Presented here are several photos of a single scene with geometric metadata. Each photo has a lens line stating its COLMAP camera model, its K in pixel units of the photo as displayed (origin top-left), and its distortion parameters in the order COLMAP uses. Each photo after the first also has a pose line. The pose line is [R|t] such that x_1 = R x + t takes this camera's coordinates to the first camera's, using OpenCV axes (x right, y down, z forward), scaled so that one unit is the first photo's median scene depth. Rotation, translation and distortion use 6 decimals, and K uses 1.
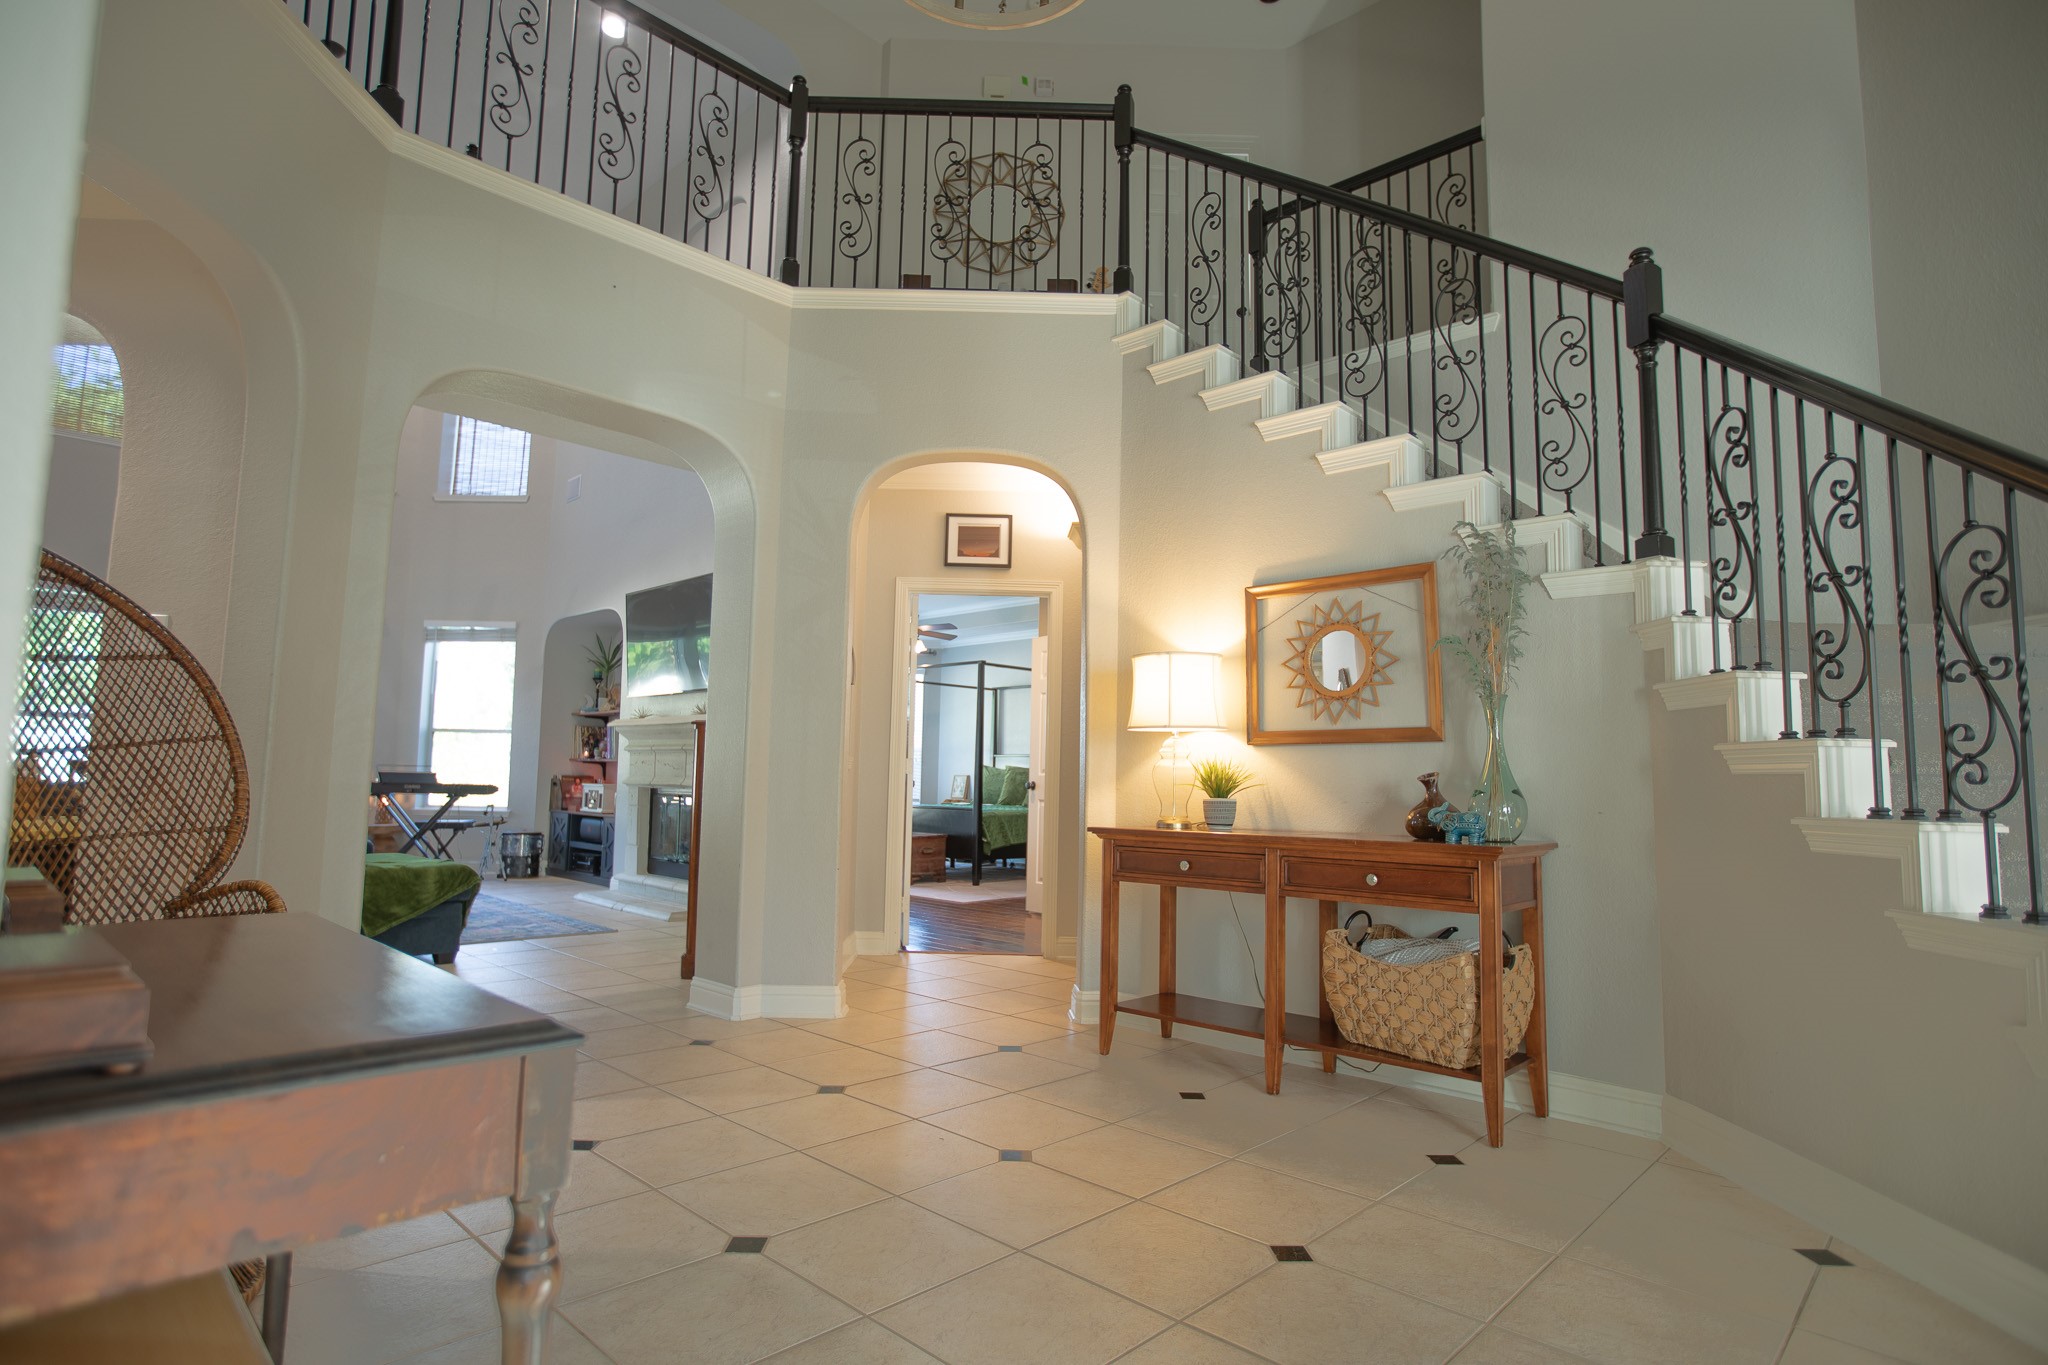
lens RADIAL K [[1068.1, 0, 1024.0], [0, 1068.1, 682.5], [0, 0, 1]] dist [-0.062548, 0.031315]
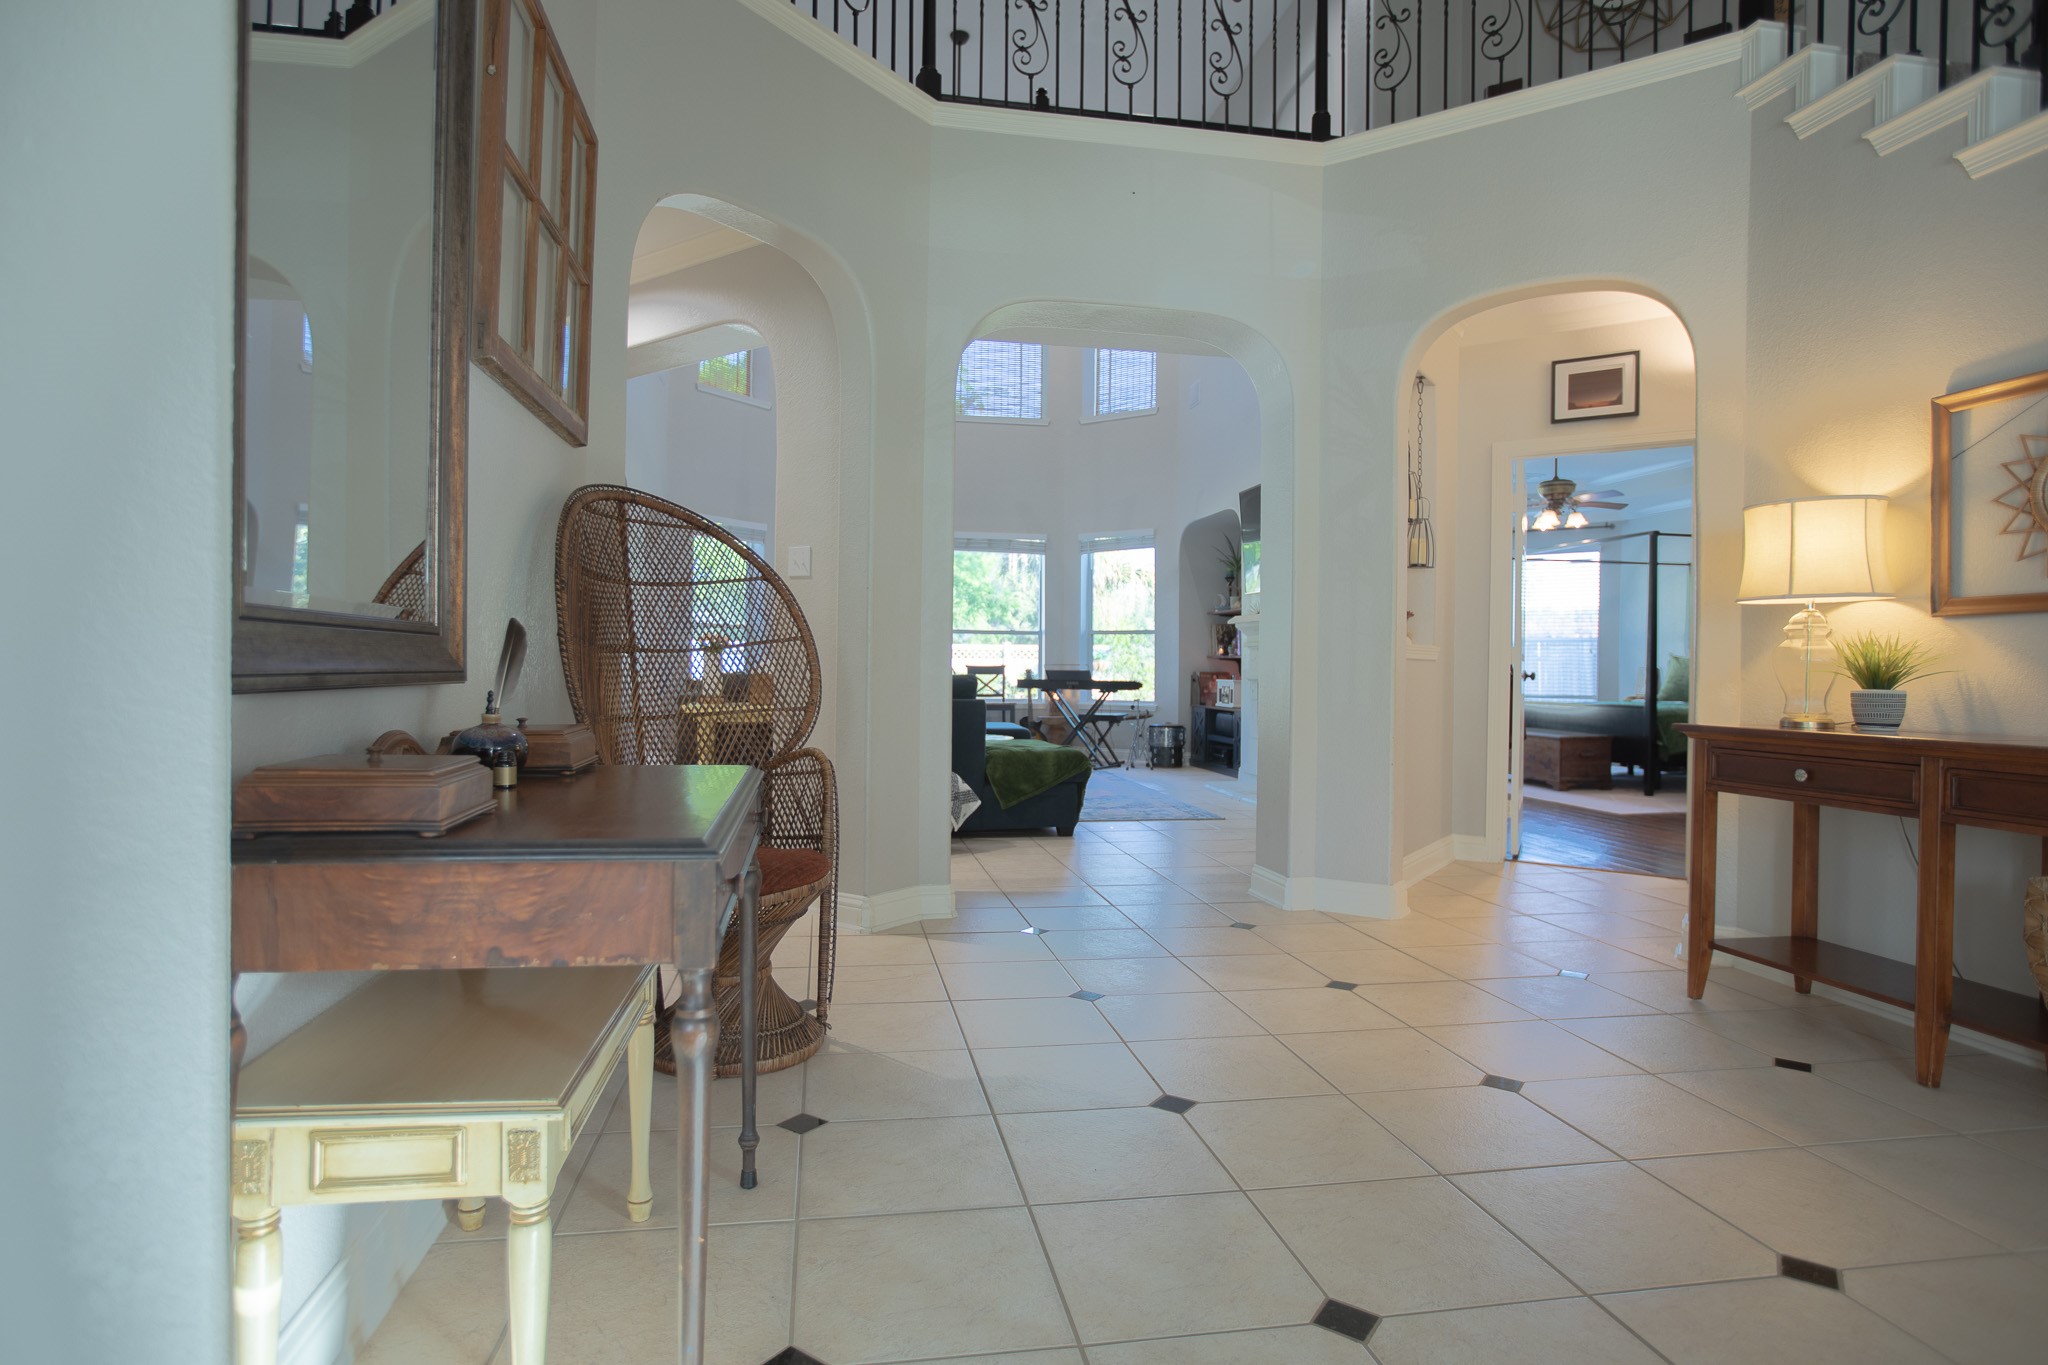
lens RADIAL K [[1097.5, 0, 1017.4], [0, 1097.5, 679.6], [0, 0, 1]] dist [-0.047062, 0.034618]
pose [[0.809101, -0.002801, -0.587663, 0.112226], [0.057169, 0.995621, 0.073965, 0.008664], [0.584883, -0.093442, 0.805718, 0.027977]]
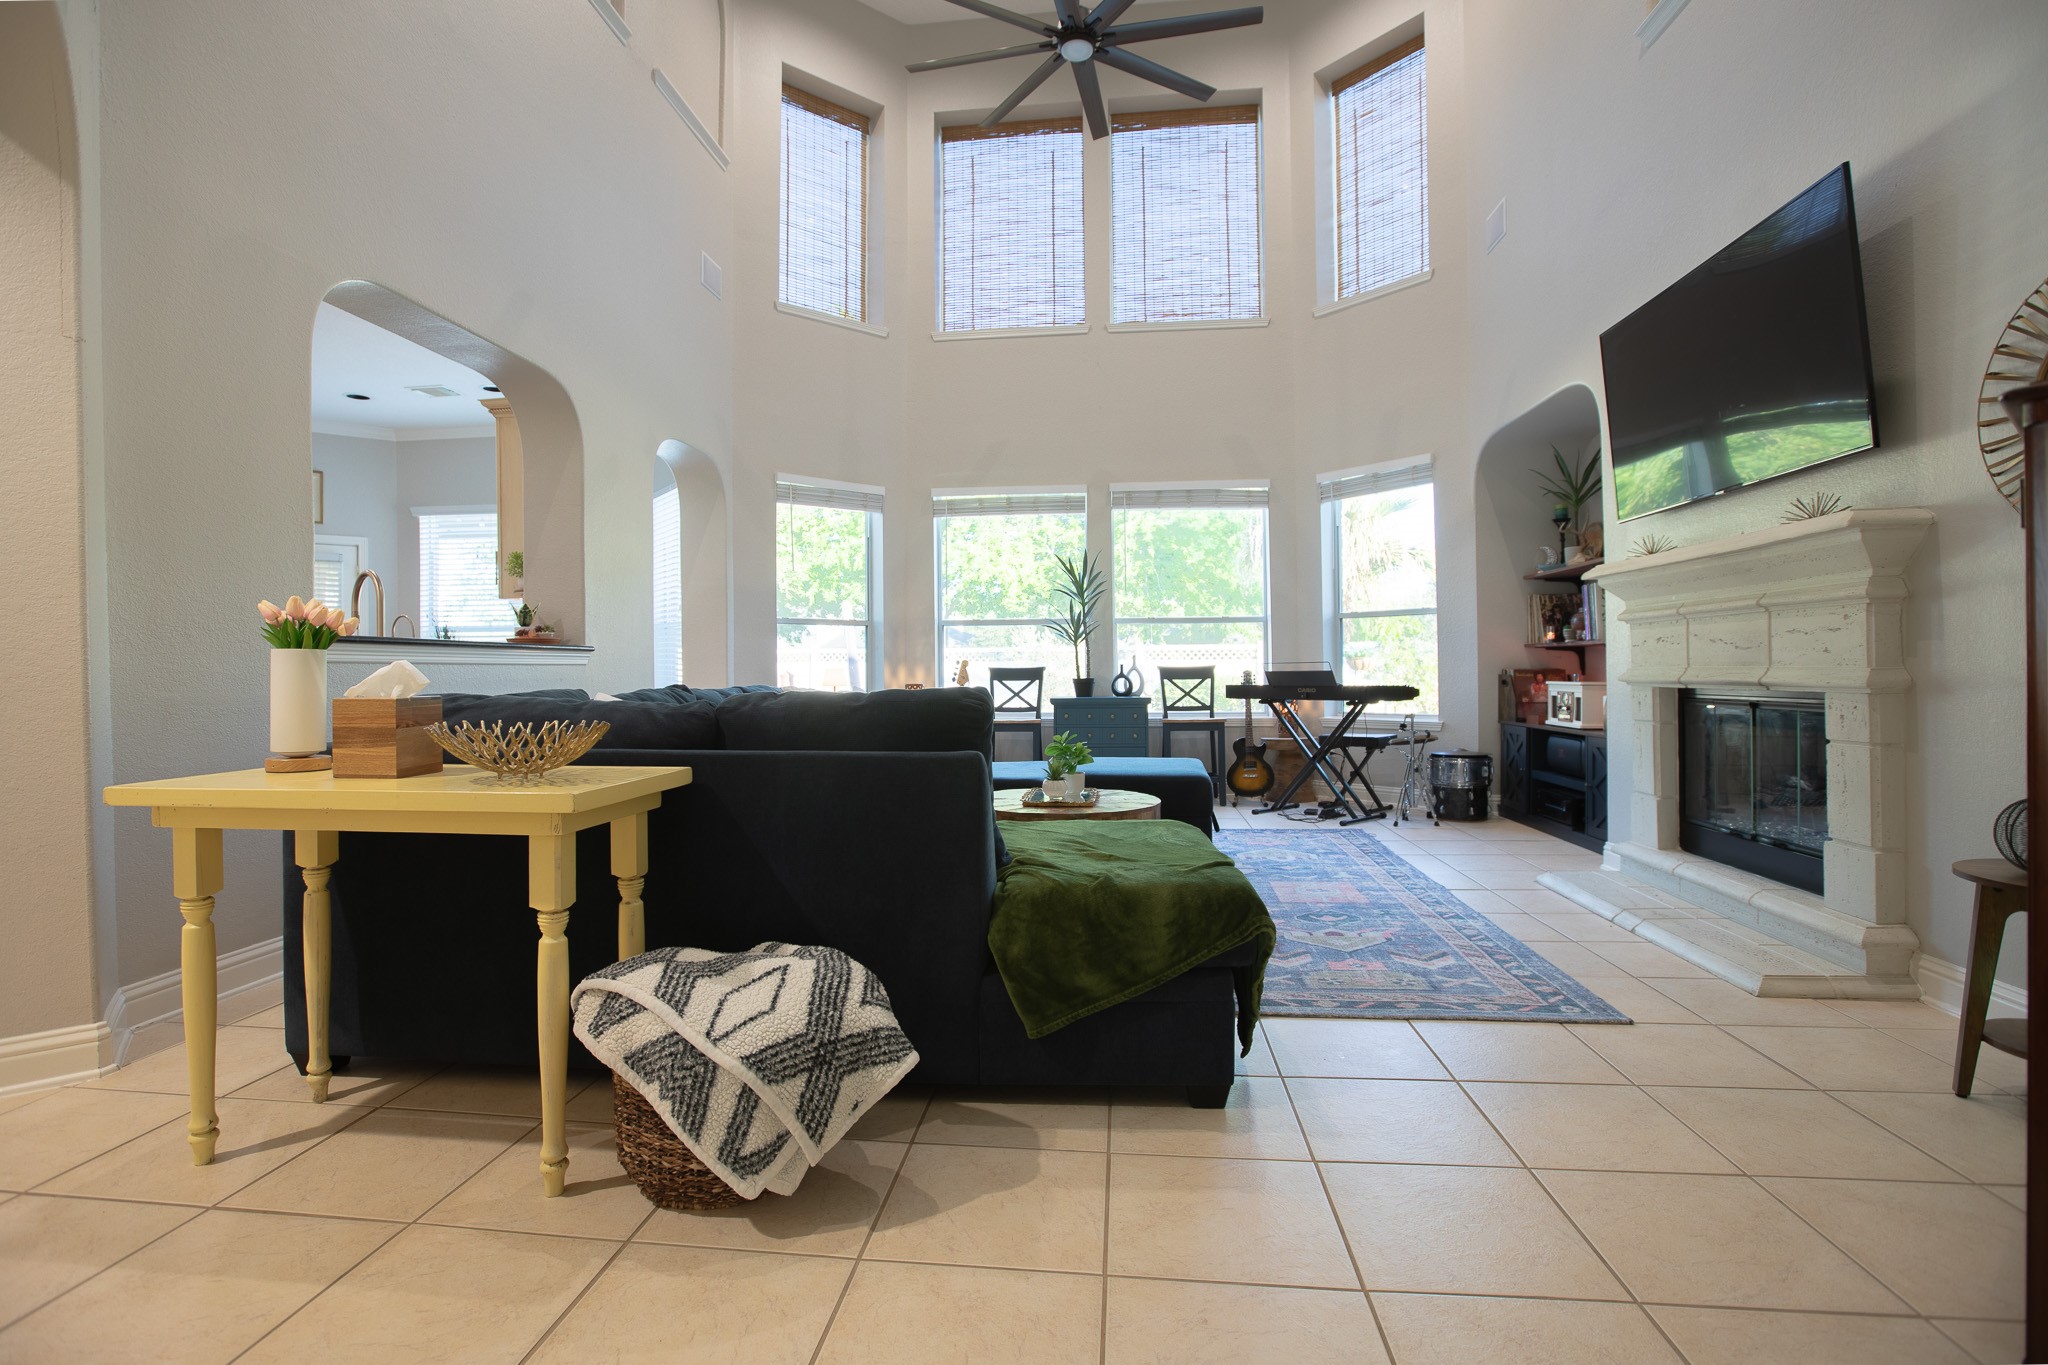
lens RADIAL K [[966.2, 0, 1024.3], [0, 966.2, 676.7], [0, 0, 1]] dist [-0.030978, 0.000572]
pose [[0.617084, -0.020963, -0.786618, -0.302071], [0.092909, 0.994594, 0.046380, 0.070279], [0.781393, -0.101704, 0.615695, 0.762871]]
